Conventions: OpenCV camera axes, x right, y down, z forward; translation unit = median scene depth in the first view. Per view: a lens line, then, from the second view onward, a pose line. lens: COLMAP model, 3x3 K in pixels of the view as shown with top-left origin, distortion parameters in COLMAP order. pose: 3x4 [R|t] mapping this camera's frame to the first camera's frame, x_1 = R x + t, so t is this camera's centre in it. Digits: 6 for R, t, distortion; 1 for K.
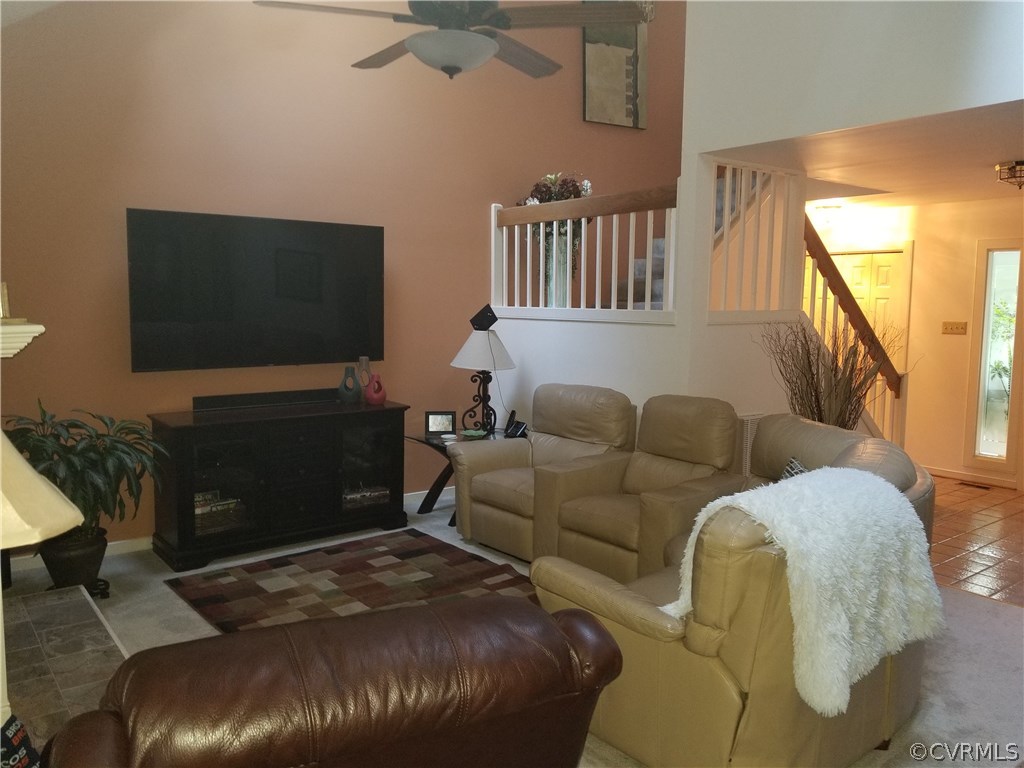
lens RADIAL K [[778.5, 0, 512.0], [0, 778.5, 384.0], [0, 0, 1]] dist [0.002055, 0.000882]
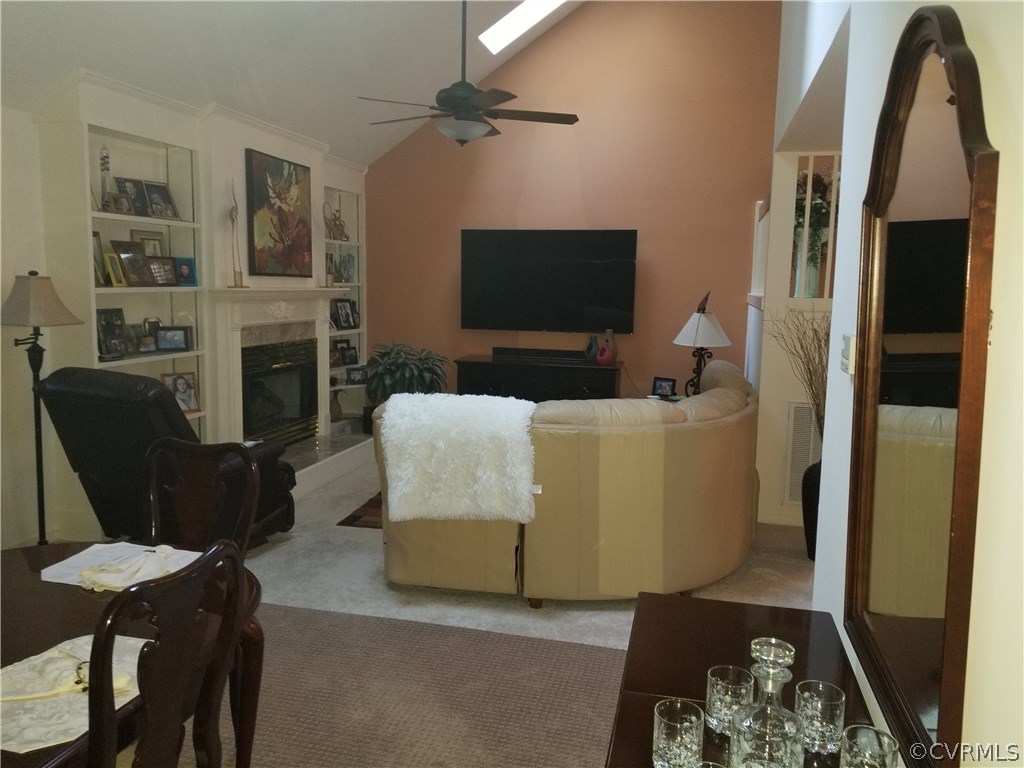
lens RADIAL K [[778.5, 0, 512.0], [0, 778.5, 384.0], [0, 0, 1]] dist [0.002055, 0.000882]
pose [[0.613614, 0.102946, -0.782866, 0.744229], [-0.098985, 0.993672, 0.053082, 0.003107], [0.783377, 0.044920, 0.619921, 0.055690]]
